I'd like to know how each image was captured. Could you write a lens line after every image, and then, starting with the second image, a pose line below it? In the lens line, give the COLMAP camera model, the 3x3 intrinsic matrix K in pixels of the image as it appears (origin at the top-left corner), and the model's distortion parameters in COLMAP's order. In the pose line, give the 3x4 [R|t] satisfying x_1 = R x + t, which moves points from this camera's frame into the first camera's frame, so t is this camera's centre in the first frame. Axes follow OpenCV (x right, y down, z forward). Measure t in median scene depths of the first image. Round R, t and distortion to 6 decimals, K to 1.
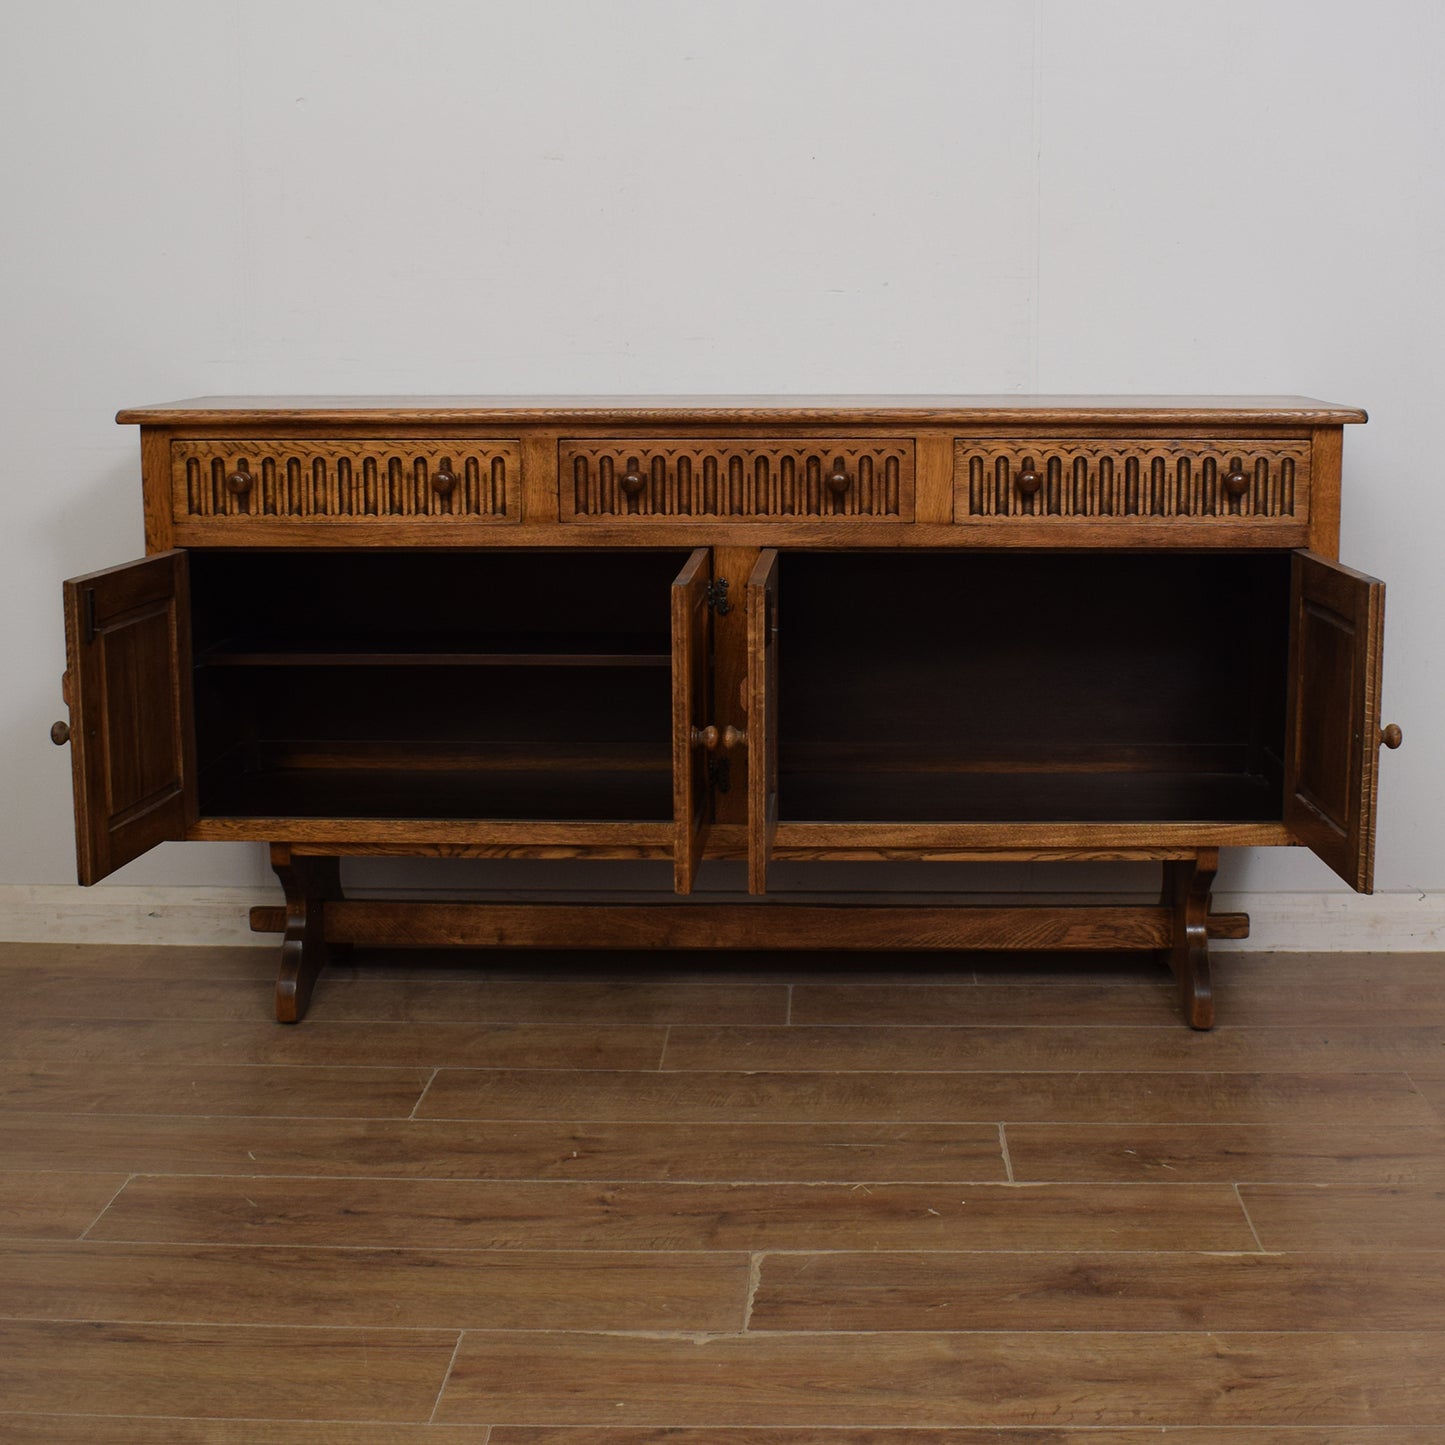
lens RADIAL K [[2235.3, 0, 803.6], [0, 2235.3, 642.6], [0, 0, 1]] dist [-0.087419, -0.042167]
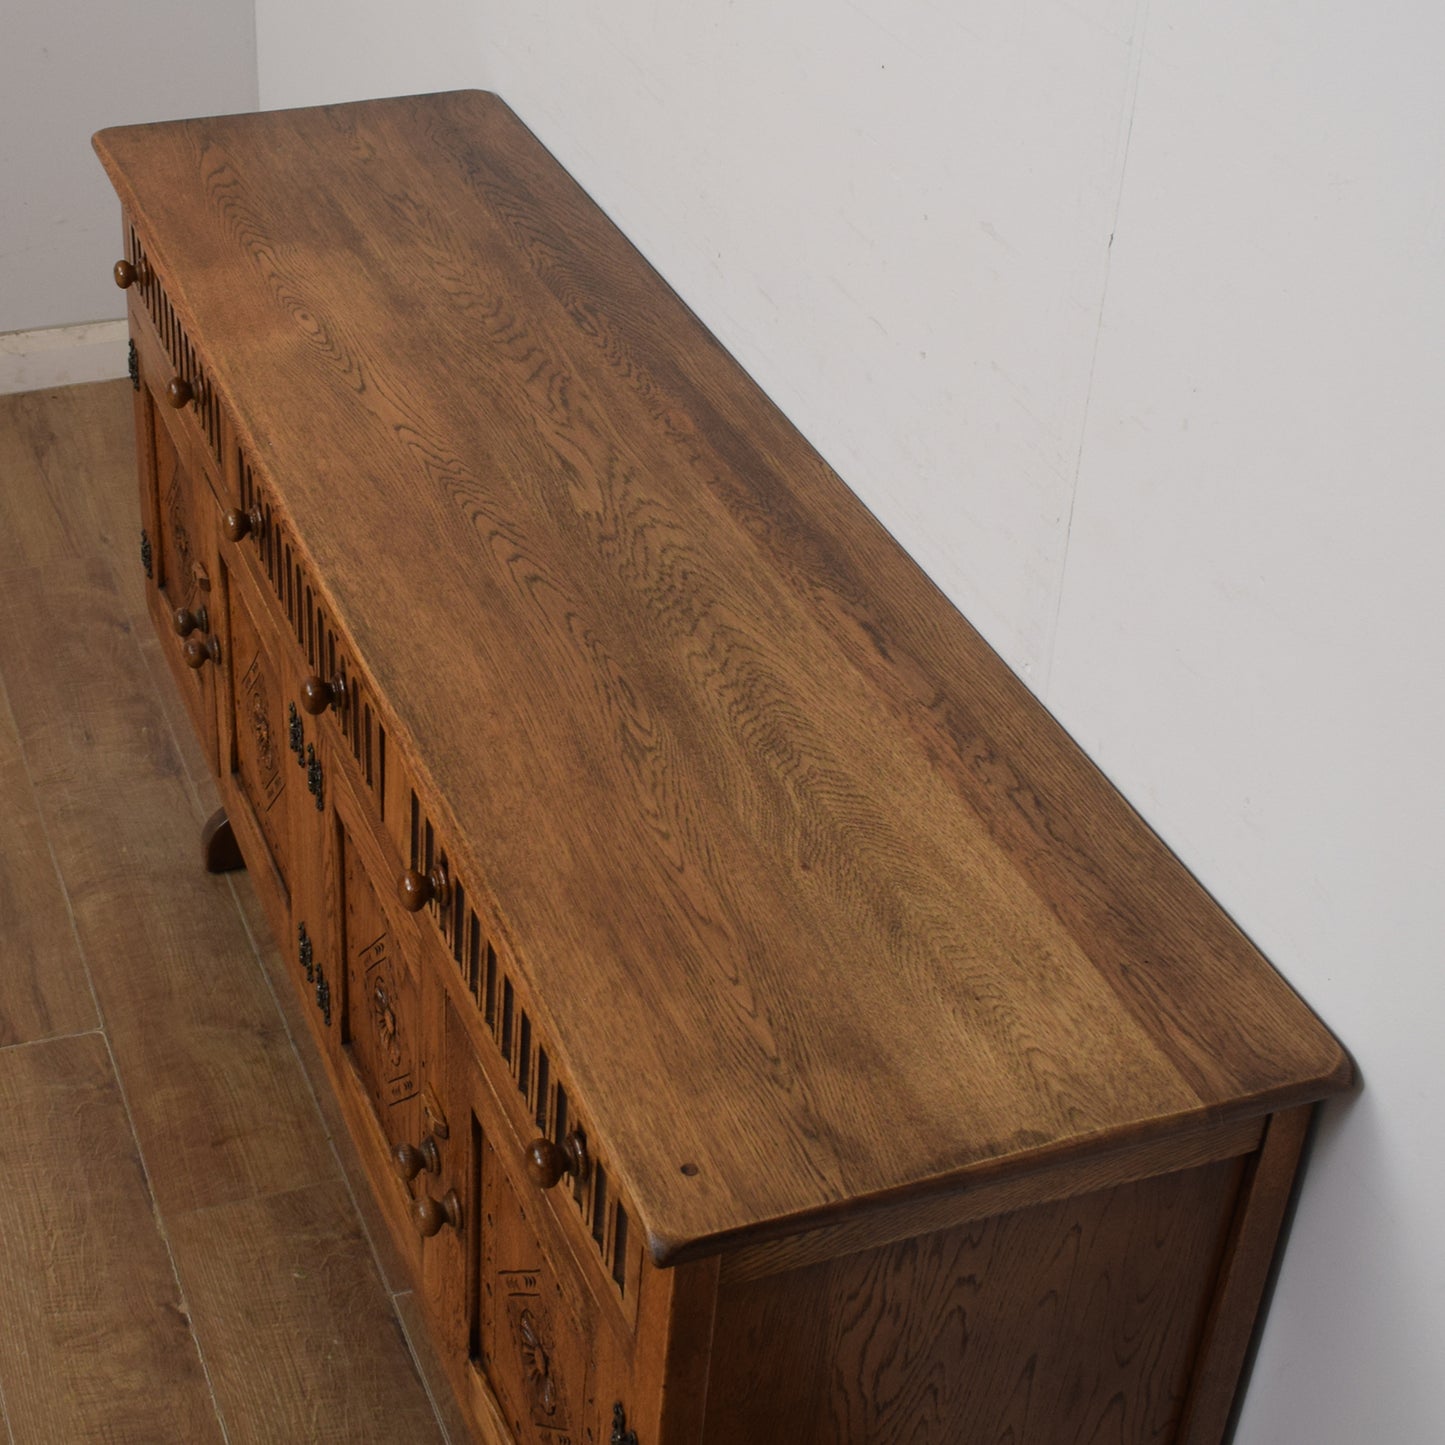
lens RADIAL K [[2482.6, 0, 555.6], [0, 2482.6, 721.7], [0, 0, 1]] dist [-0.033061, -0.009920]
pose [[0.348222, 0.545942, -0.762029, 0.531545], [-0.172396, 0.836339, 0.520401, -0.411051], [0.921423, -0.049844, 0.385350, 0.798843]]
